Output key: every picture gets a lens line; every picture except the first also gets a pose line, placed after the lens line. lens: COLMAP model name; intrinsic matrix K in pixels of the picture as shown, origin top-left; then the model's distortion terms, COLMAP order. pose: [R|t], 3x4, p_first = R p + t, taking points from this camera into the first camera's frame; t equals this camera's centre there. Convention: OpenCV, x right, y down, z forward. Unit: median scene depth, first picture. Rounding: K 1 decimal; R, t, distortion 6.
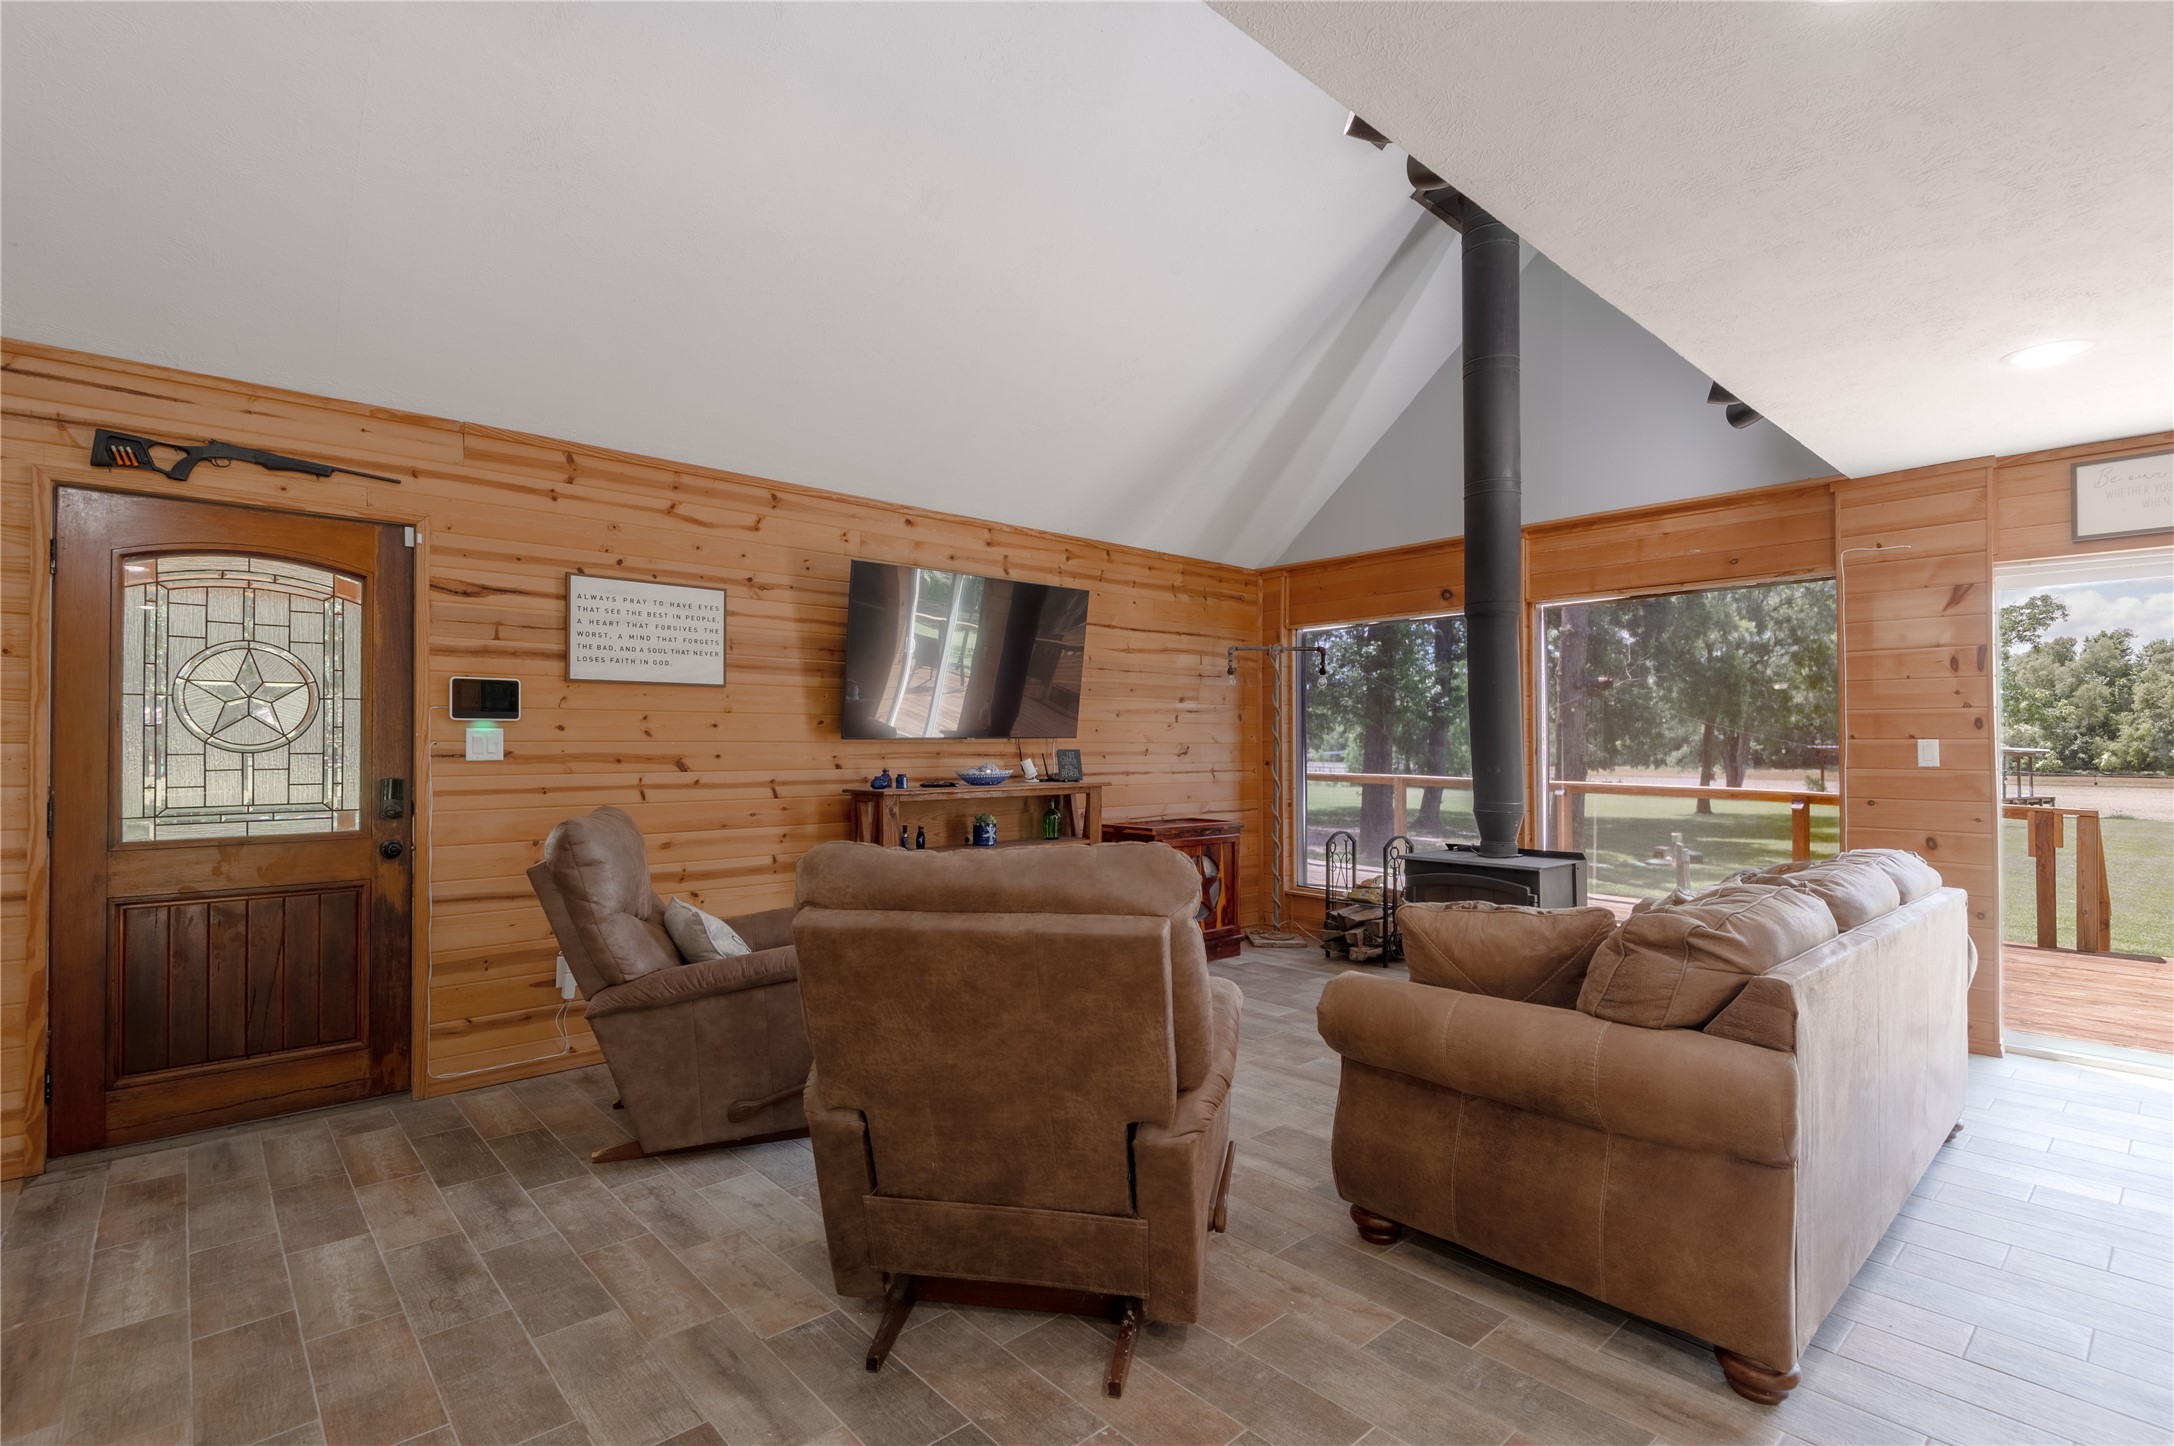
lens RADIAL K [[982.0, 0, 1070.7], [0, 982.0, 728.6], [0, 0, 1]] dist [0.016523, -0.012593]
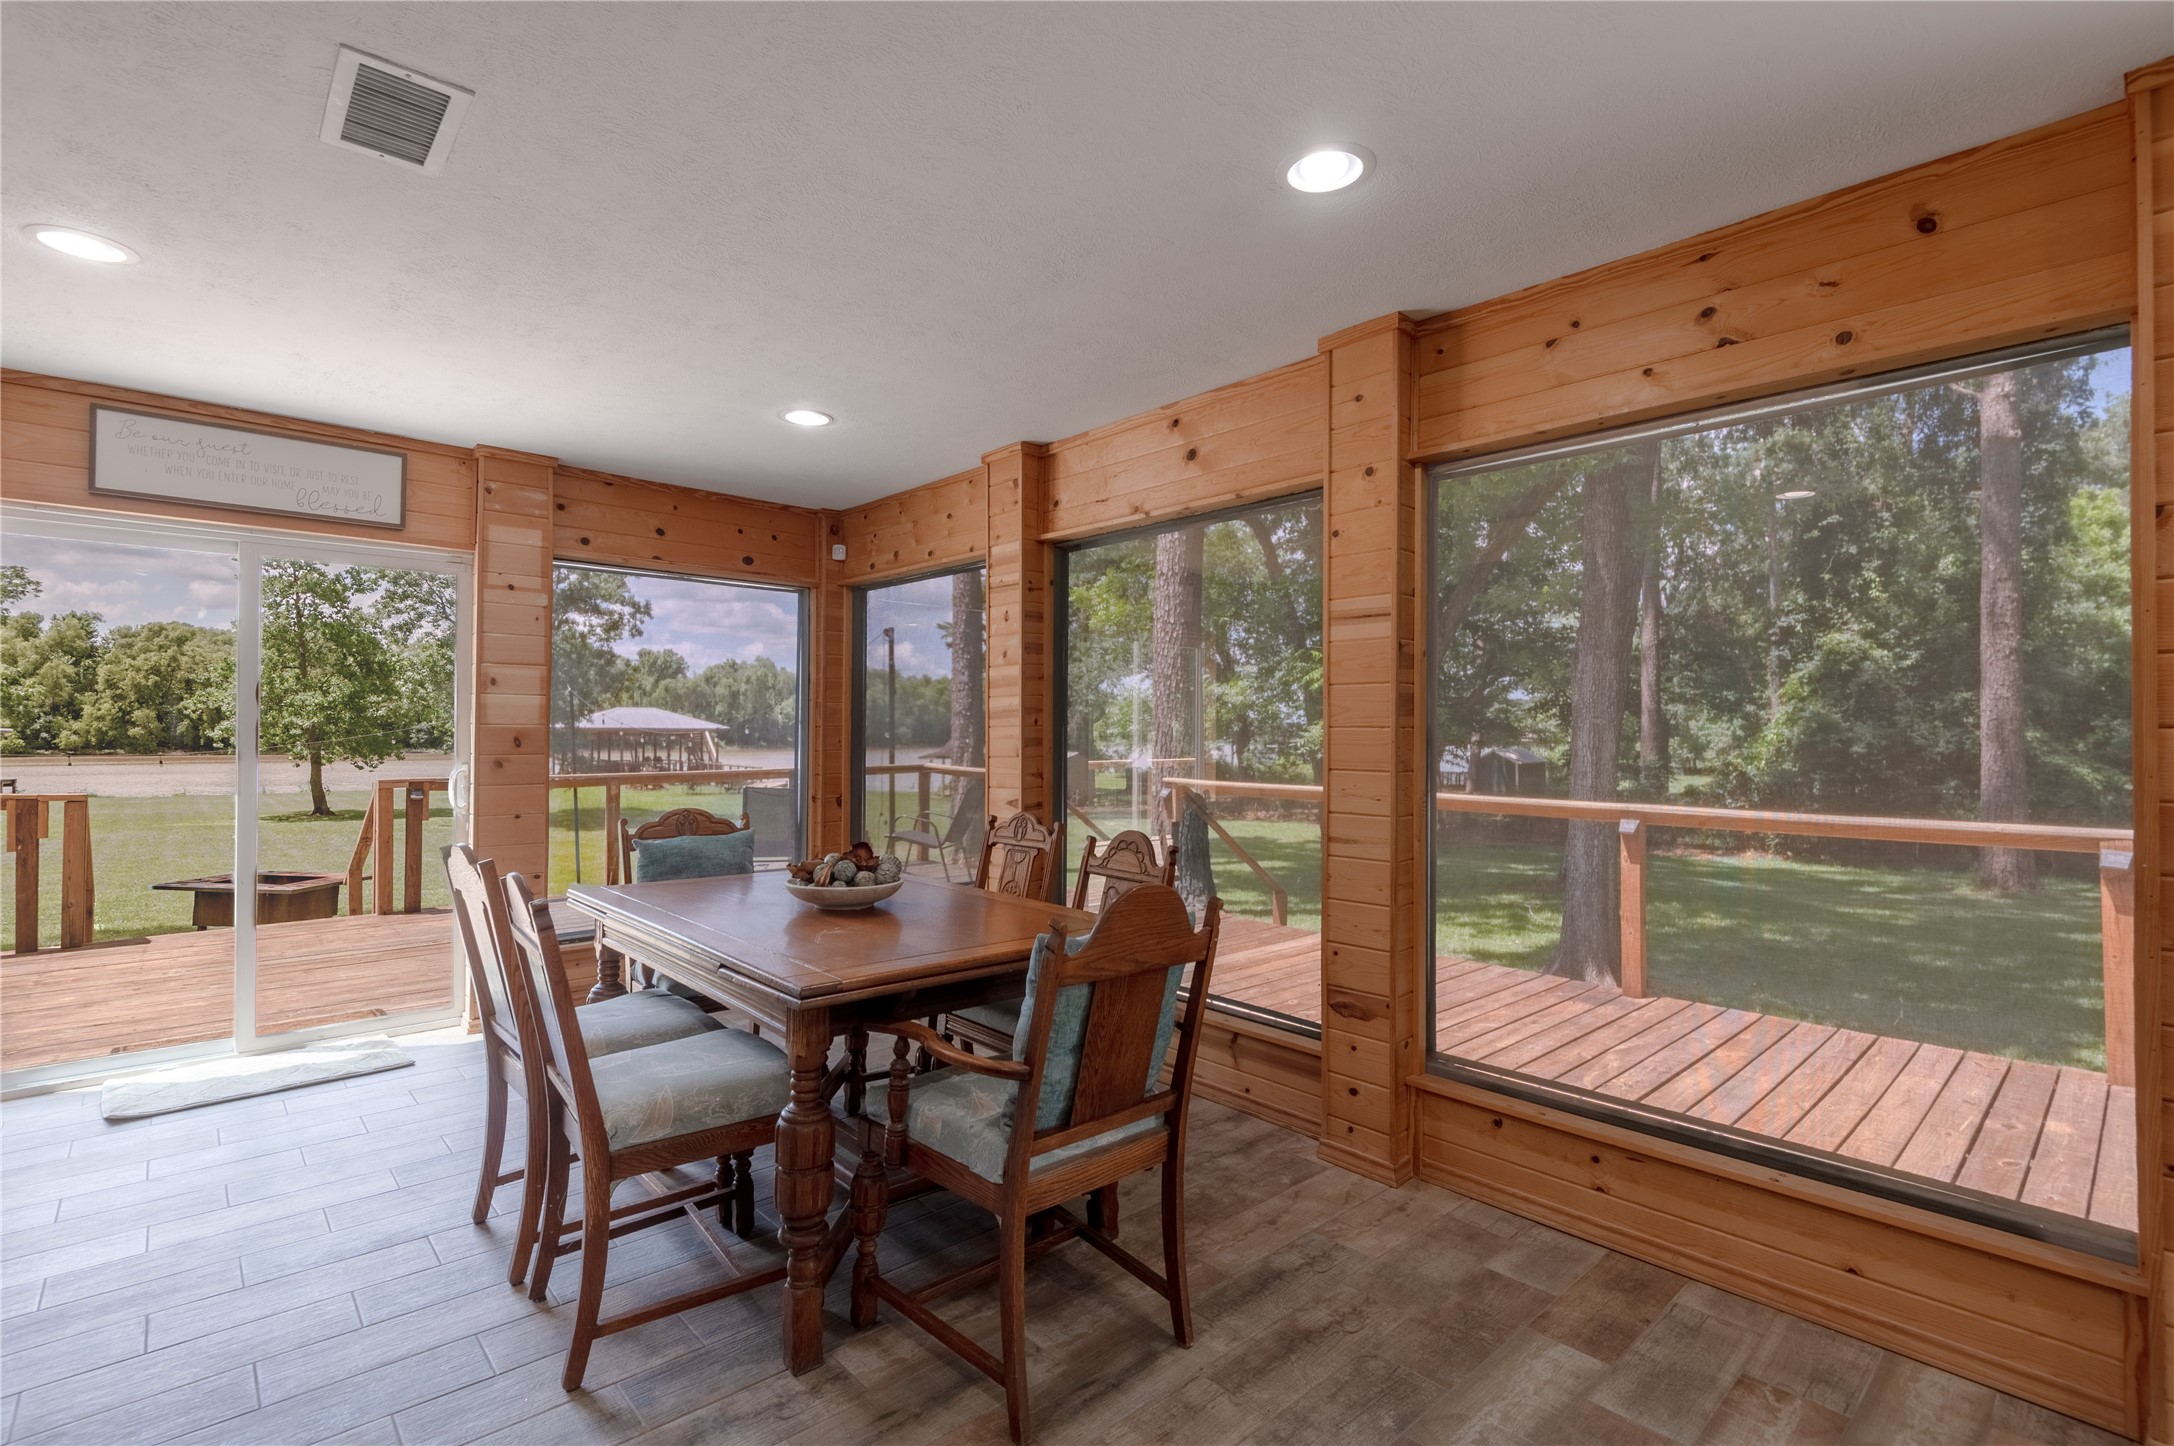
lens RADIAL K [[1004.4, 0, 1069.4], [0, 1004.4, 720.9], [0, 0, 1]] dist [0.003510, -0.000281]
pose [[-0.021775, 0.009276, 0.999720, 0.065790], [-0.022917, 0.999690, -0.009775, 0.001913], [-0.999500, -0.023123, -0.021556, 0.091013]]
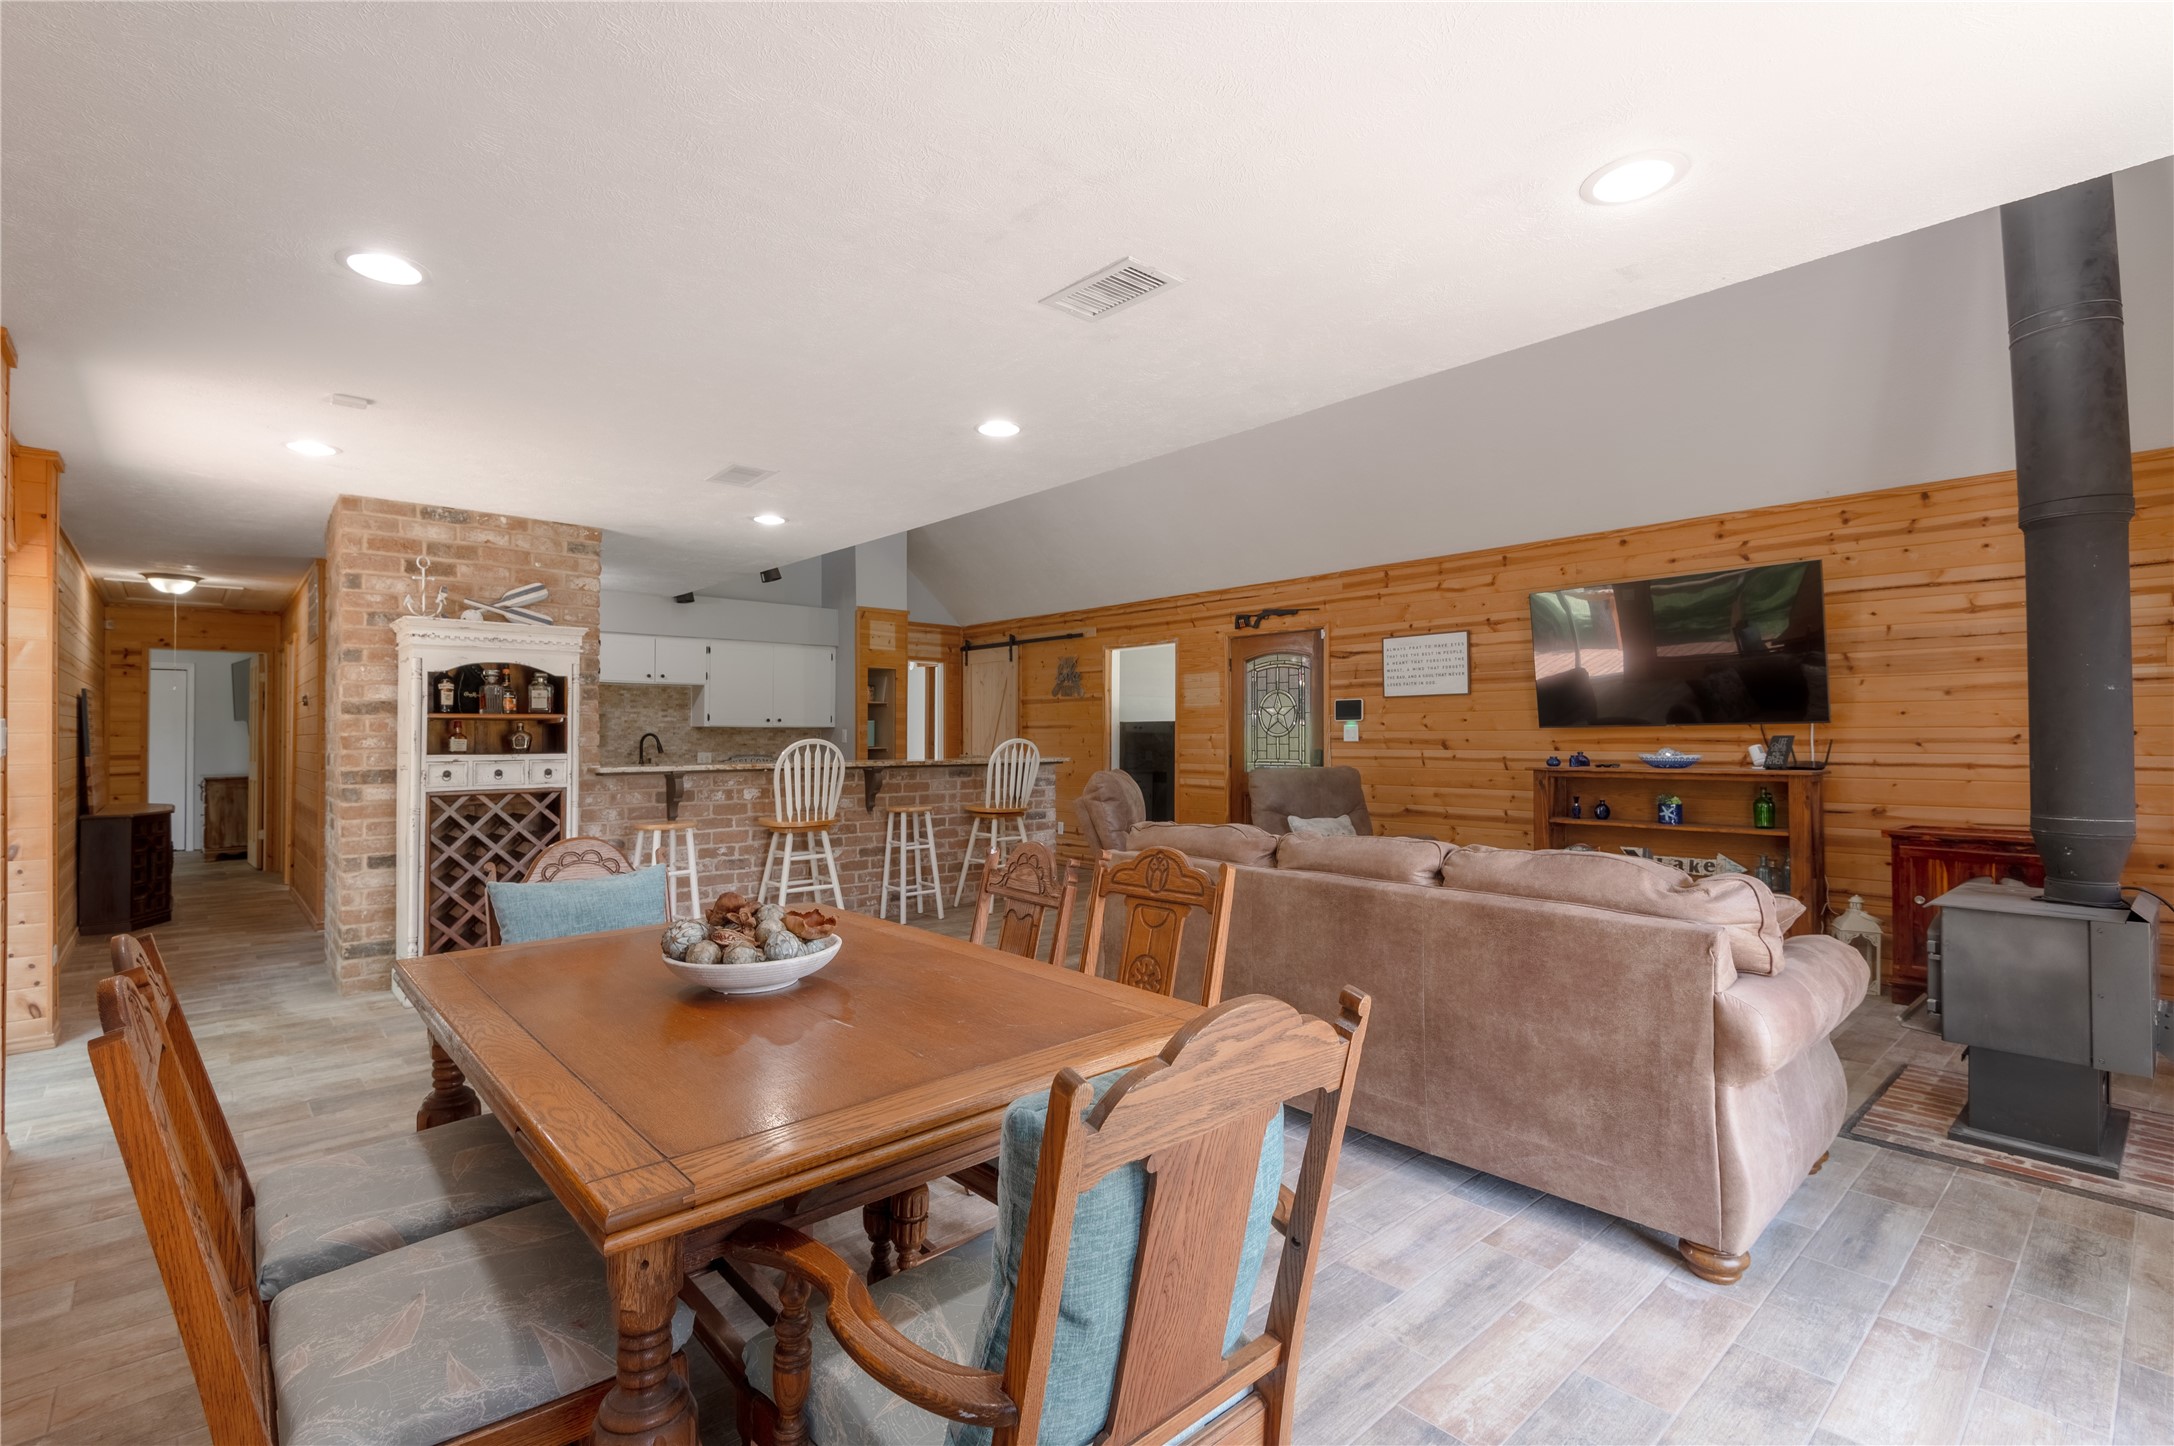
lens RADIAL K [[989.1, 0, 1080.1], [0, 989.1, 722.2], [0, 0, 1]] dist [0.003748, 0.000005]
pose [[0.006987, -0.015366, -0.999858, 0.868064], [0.019754, 0.999689, -0.015225, 0.008695], [0.999780, -0.019645, 0.007289, 0.286969]]
